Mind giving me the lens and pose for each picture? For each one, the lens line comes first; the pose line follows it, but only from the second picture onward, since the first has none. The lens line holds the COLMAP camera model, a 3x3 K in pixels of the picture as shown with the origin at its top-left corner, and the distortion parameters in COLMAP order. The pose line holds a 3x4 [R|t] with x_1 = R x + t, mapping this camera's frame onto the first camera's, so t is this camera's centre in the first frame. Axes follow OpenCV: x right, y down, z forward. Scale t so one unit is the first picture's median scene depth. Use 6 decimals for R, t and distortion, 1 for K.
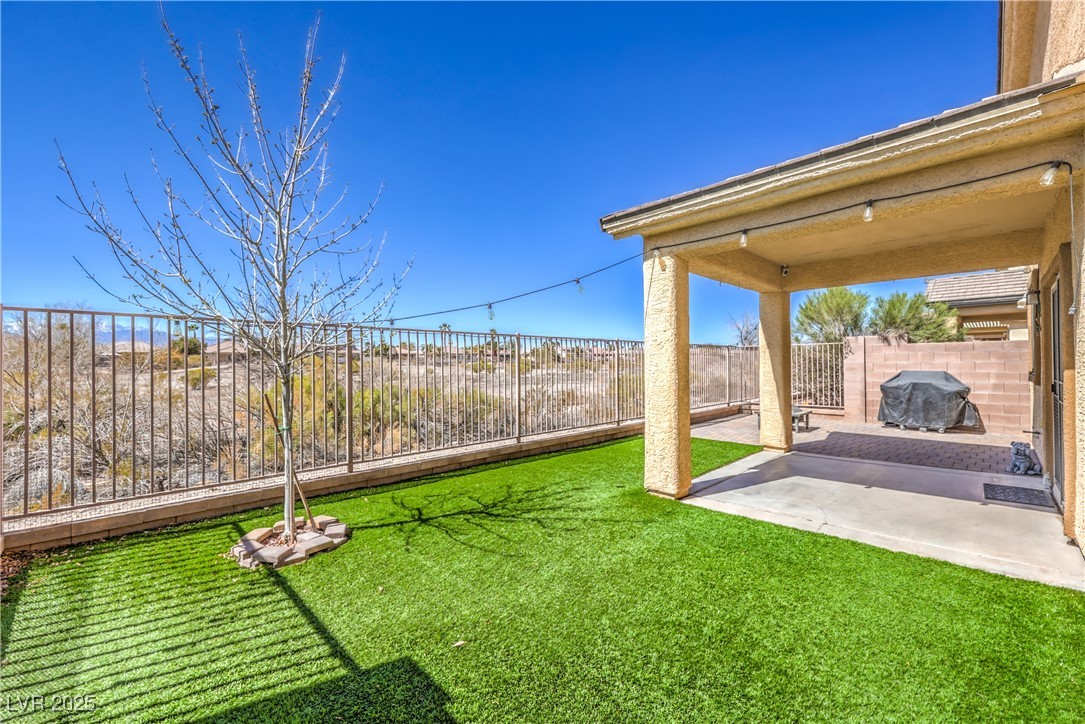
lens RADIAL K [[448.1, 0, 542.5], [0, 448.1, 362.0], [0, 0, 1]] dist [-0.000785, -0.000180]
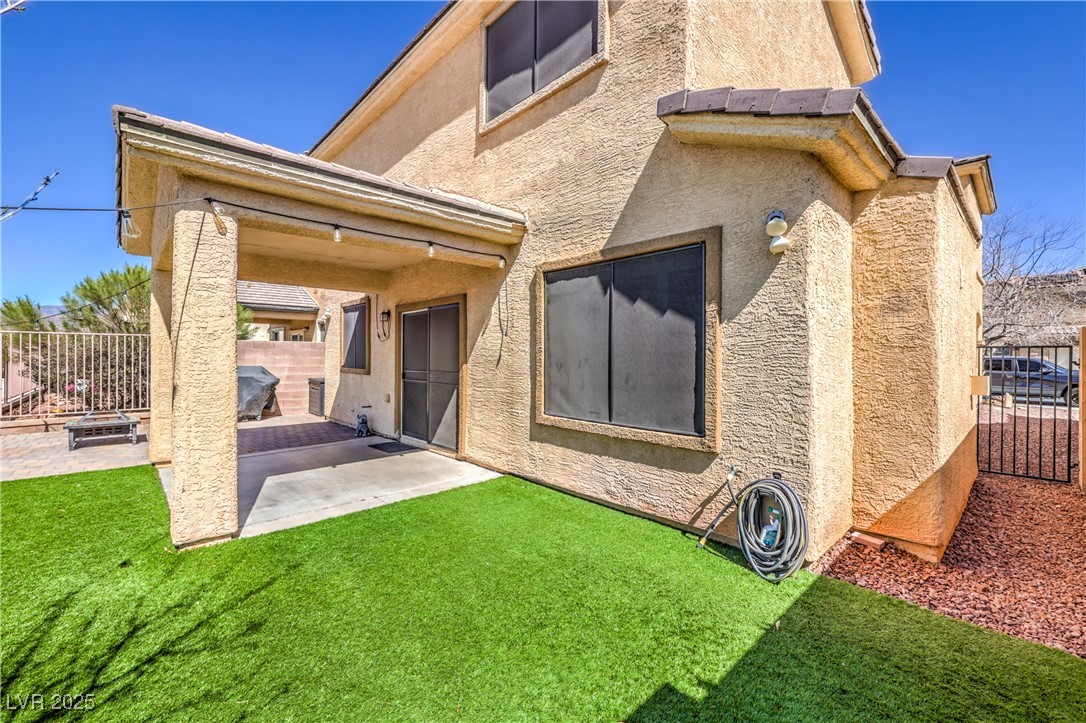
lens RADIAL K [[446.4, 0, 550.4], [0, 446.4, 353.4], [0, 0, 1]] dist [0.000617, -0.000012]
pose [[0.013934, 0.015072, 0.999789, -0.495993], [-0.007816, 0.999857, -0.014964, -0.001436], [-0.999872, -0.007606, 0.014050, 0.491014]]
